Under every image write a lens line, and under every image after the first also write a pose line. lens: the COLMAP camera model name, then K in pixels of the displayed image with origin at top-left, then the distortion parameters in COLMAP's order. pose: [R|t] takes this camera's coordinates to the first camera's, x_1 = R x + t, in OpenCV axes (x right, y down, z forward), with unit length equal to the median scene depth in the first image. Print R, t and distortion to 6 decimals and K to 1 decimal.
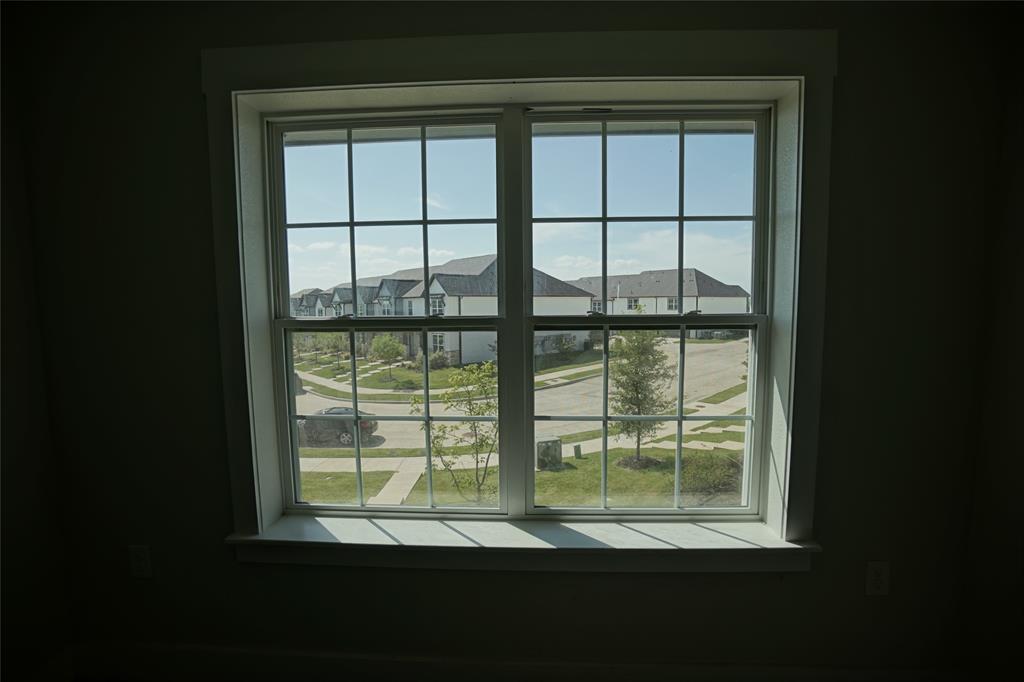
lens RADIAL K [[450.9, 0, 508.7], [0, 450.9, 331.0], [0, 0, 1]] dist [-0.057345, 0.019077]
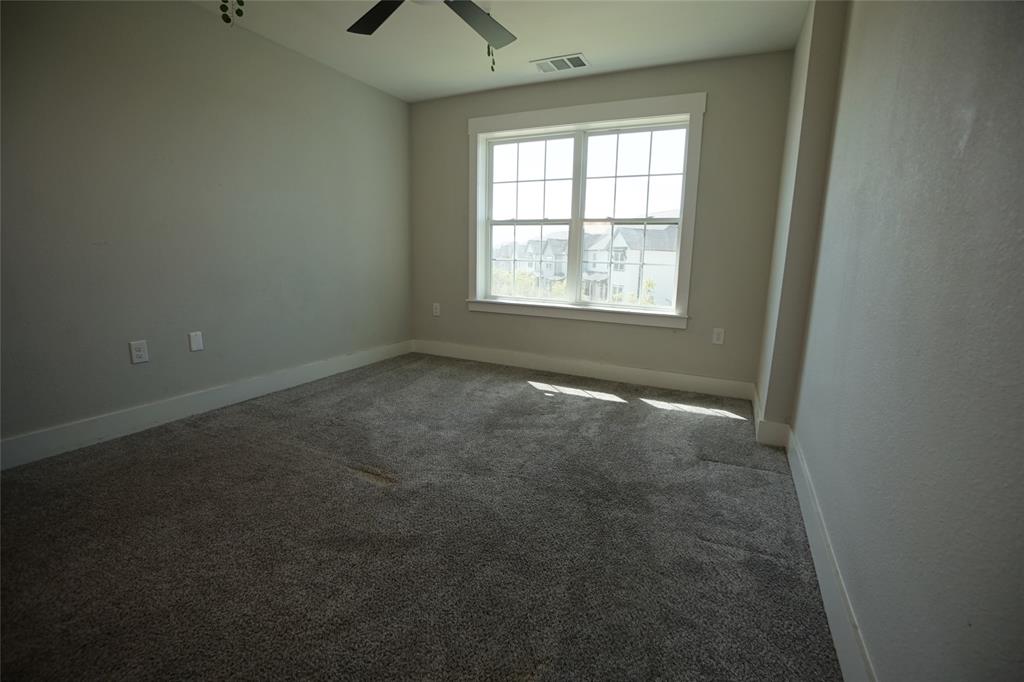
lens RADIAL K [[450.9, 0, 513.5], [0, 450.9, 340.7], [0, 0, 1]] dist [-0.057345, 0.019077]
pose [[0.918273, 0.104902, -0.381798, 0.848954], [-0.060752, 0.990176, 0.125942, 0.410748], [0.391258, -0.092454, 0.915625, -1.735700]]
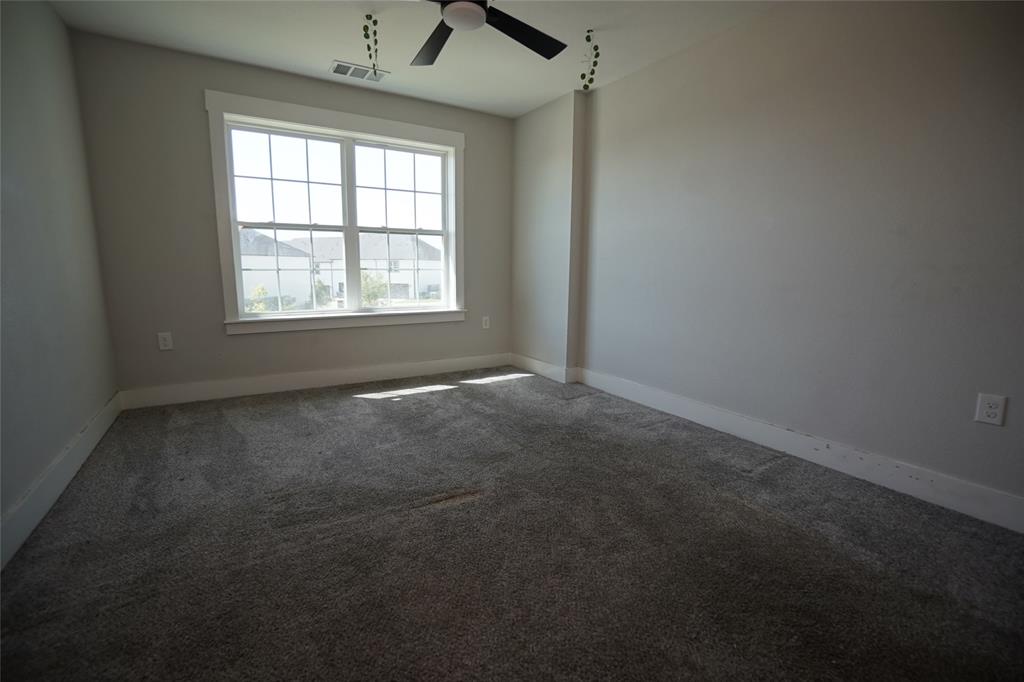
lens RADIAL K [[450.9, 0, 510.5], [0, 450.9, 335.7], [0, 0, 1]] dist [-0.057345, 0.019077]
pose [[0.829156, -0.067065, 0.554979, -0.788678], [0.024870, 0.996220, 0.083230, 0.459429], [-0.558463, -0.055209, 0.827690, -1.824877]]
